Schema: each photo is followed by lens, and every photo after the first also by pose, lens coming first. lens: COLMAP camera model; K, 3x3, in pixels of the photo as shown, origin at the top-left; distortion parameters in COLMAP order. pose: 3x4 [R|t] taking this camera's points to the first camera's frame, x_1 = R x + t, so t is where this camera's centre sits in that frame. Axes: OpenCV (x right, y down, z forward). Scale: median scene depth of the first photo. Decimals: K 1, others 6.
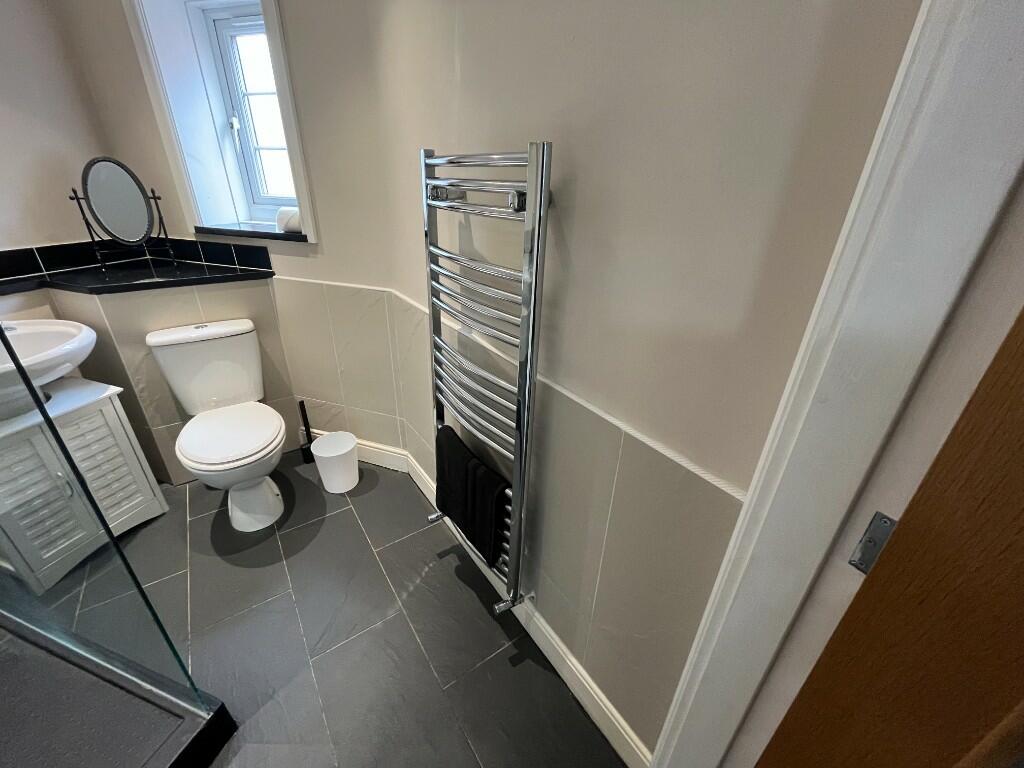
lens RADIAL K [[421.7, 0, 512.2], [0, 421.7, 383.8], [0, 0, 1]] dist [-0.000987, 0.003171]
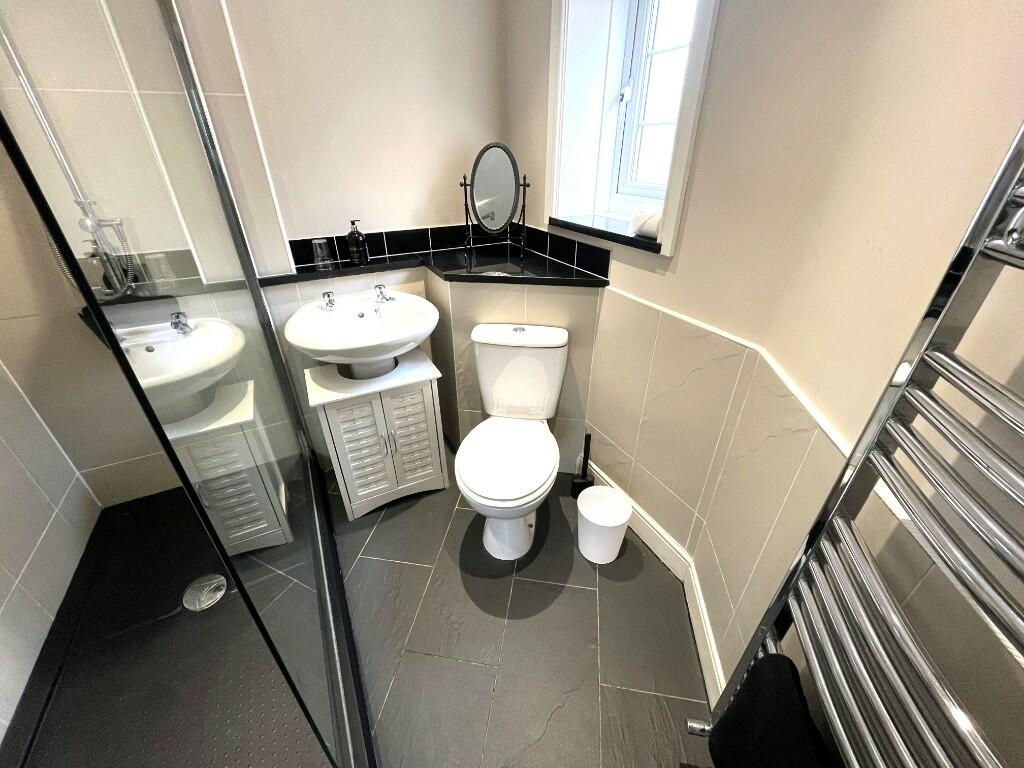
lens RADIAL K [[421.7, 0, 512.2], [0, 421.7, 383.8], [0, 0, 1]] dist [-0.000987, 0.003171]
pose [[0.724468, 0.321379, -0.609805, -0.148858], [-0.289188, 0.944749, 0.154337, -0.158475], [0.625713, 0.064536, 0.777379, 0.279967]]
